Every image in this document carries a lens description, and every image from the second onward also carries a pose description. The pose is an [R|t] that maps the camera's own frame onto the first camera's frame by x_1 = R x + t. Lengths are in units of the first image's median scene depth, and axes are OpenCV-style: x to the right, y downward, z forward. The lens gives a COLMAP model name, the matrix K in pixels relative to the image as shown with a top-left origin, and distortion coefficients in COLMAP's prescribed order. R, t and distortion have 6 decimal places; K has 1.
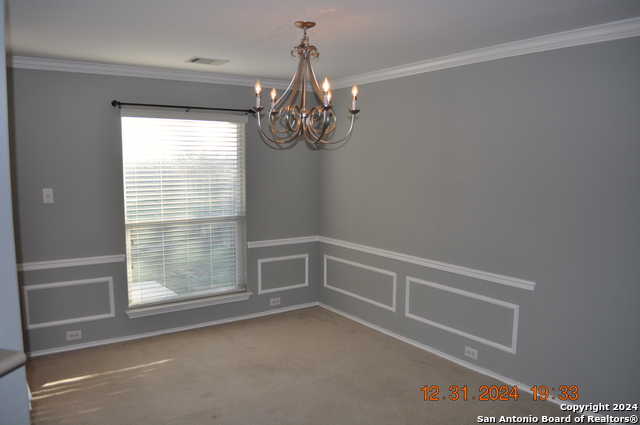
lens RADIAL K [[504.5, 0, 315.0], [0, 504.5, 211.1], [0, 0, 1]] dist [-0.068019, 0.005903]
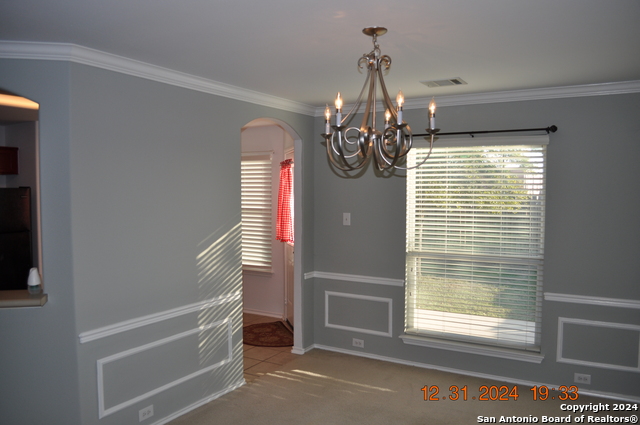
lens RADIAL K [[504.5, 0, 319.2], [0, 504.5, 213.8], [0, 0, 1]] dist [-0.068019, 0.005903]
pose [[0.444091, 0.042016, -0.894996, 0.483980], [-0.090560, 0.995889, 0.001817, -0.037499], [0.891393, 0.080244, 0.446070, 0.377090]]
